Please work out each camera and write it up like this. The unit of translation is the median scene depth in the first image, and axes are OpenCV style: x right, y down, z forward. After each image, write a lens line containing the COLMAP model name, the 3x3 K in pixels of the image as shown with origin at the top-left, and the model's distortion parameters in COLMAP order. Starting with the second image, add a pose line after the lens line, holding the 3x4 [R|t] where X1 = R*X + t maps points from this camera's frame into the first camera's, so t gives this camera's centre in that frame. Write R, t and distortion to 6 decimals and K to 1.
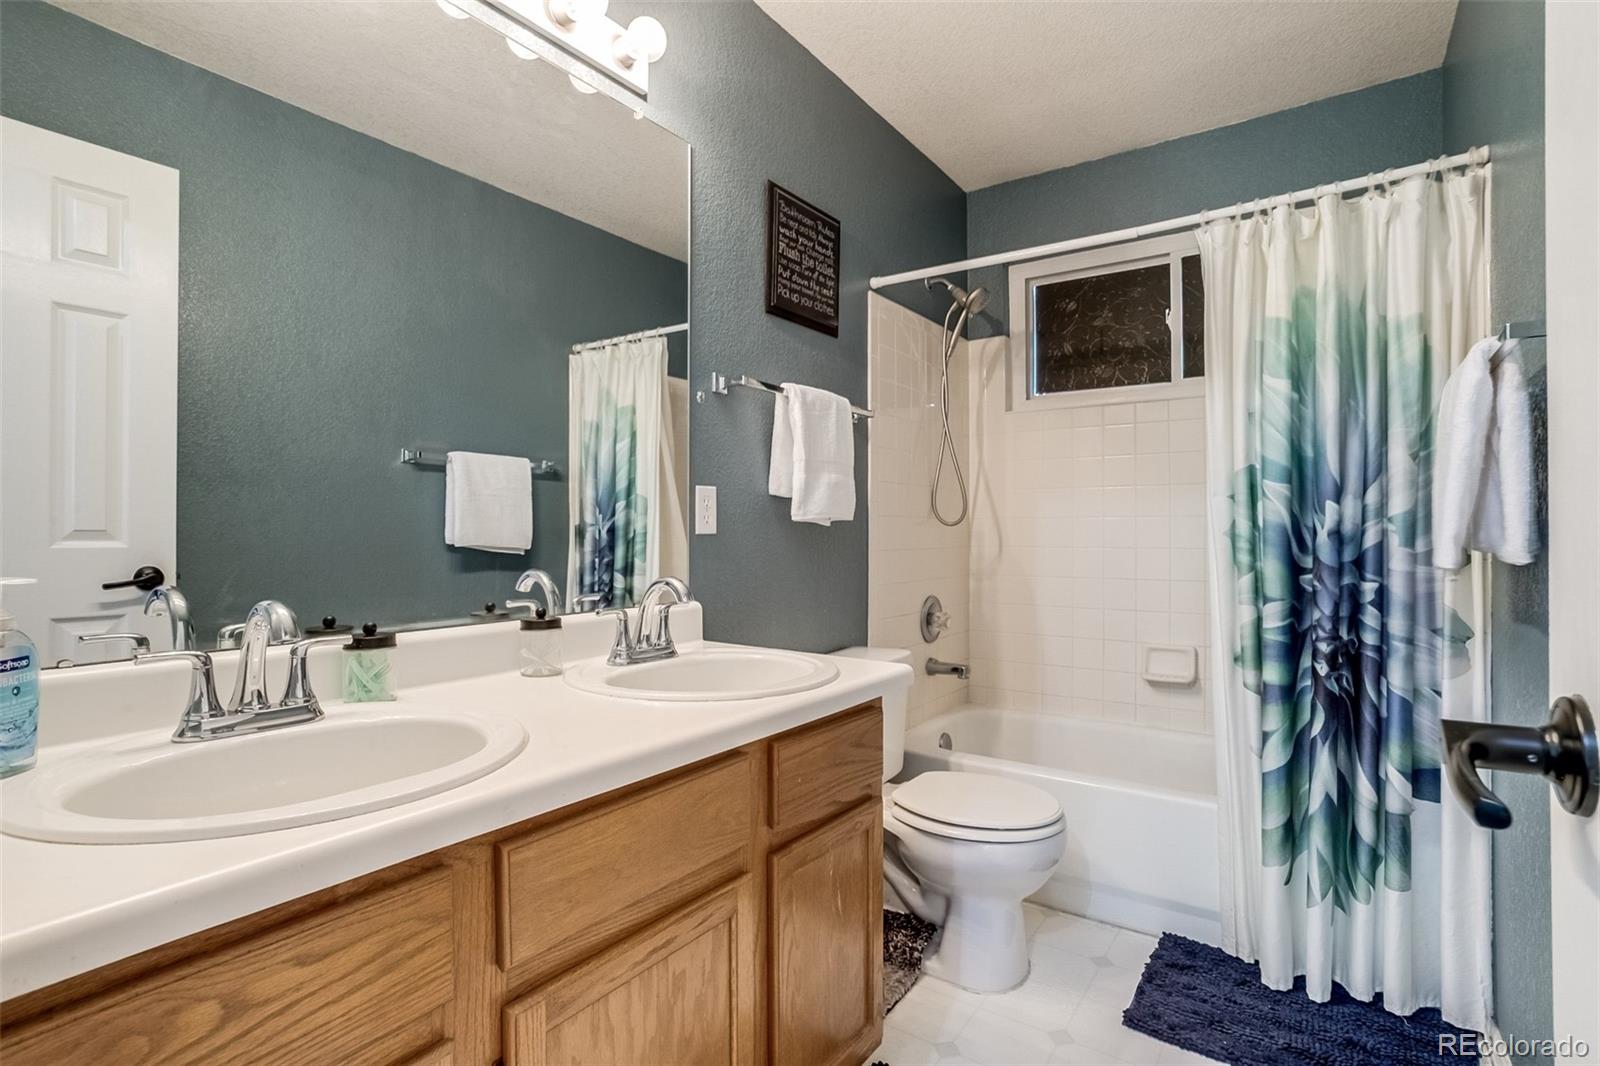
lens RADIAL K [[767.4, 0, 794.4], [0, 767.4, 529.9], [0, 0, 1]] dist [-0.064924, 0.040780]
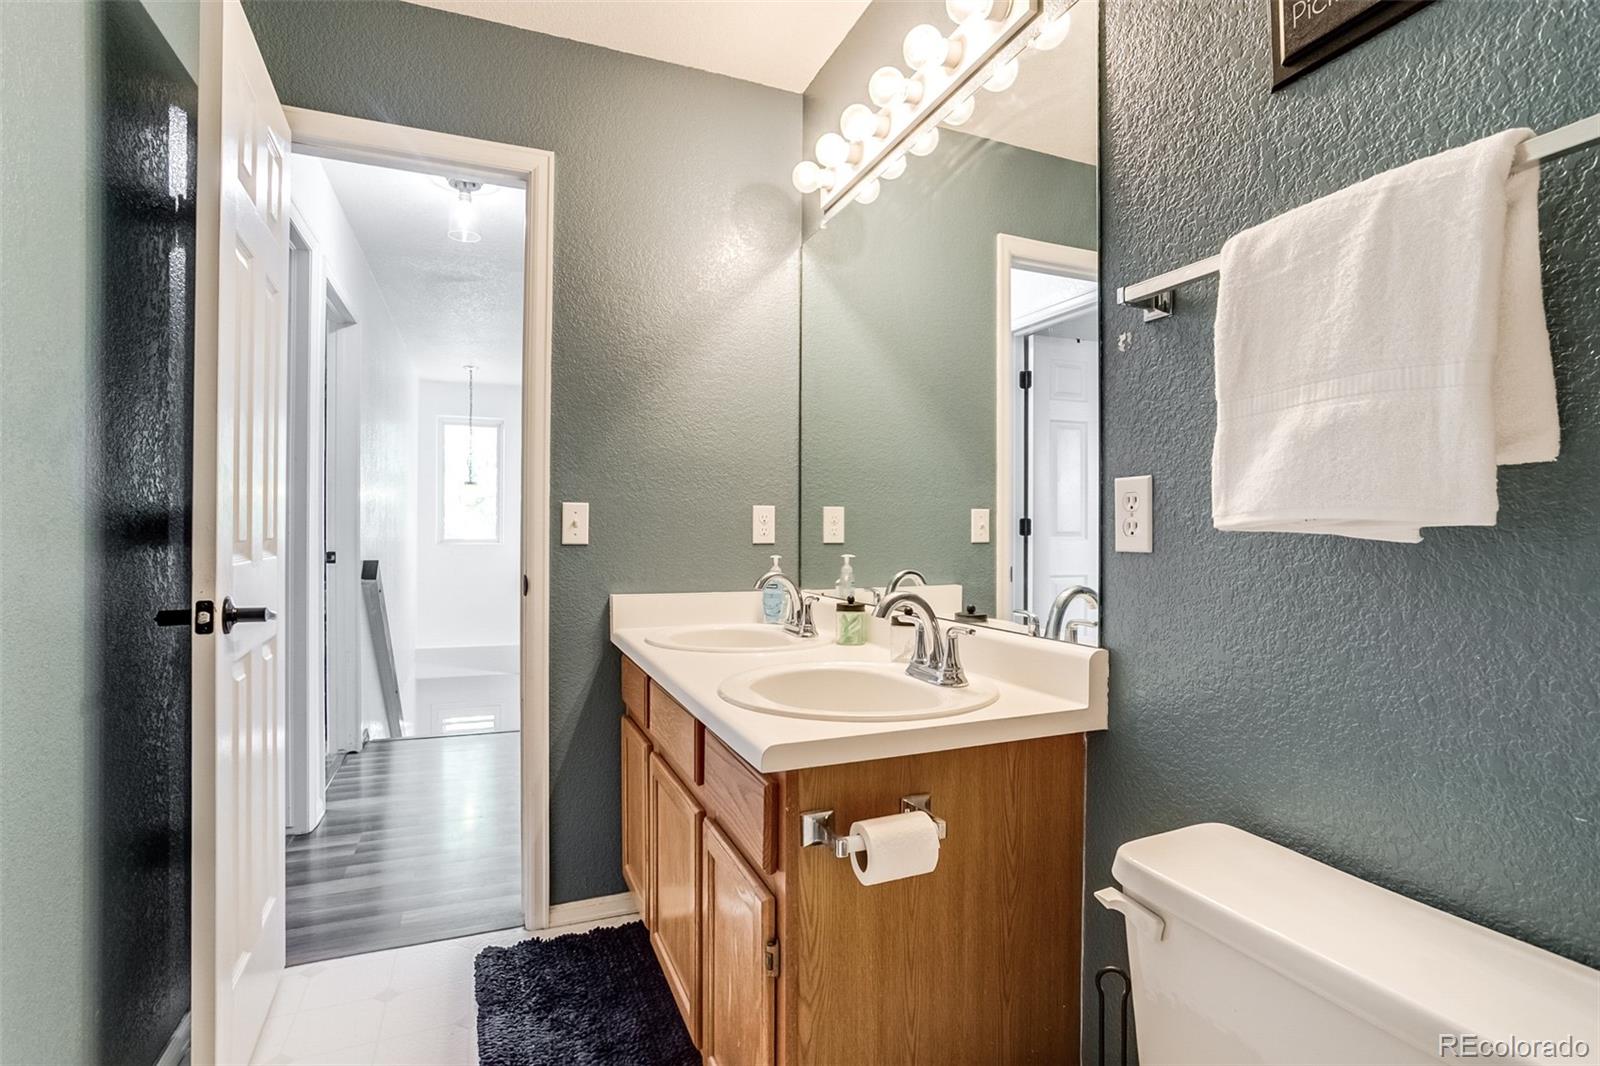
lens RADIAL K [[767.4, 0, 794.4], [0, 767.4, 529.9], [0, 0, 1]] dist [-0.064924, 0.040780]
pose [[-0.545078, -0.001992, -0.838383, 0.567559], [-0.000069, 0.999997, -0.002331, -0.011148], [0.838385, -0.001213, -0.545077, 1.106743]]
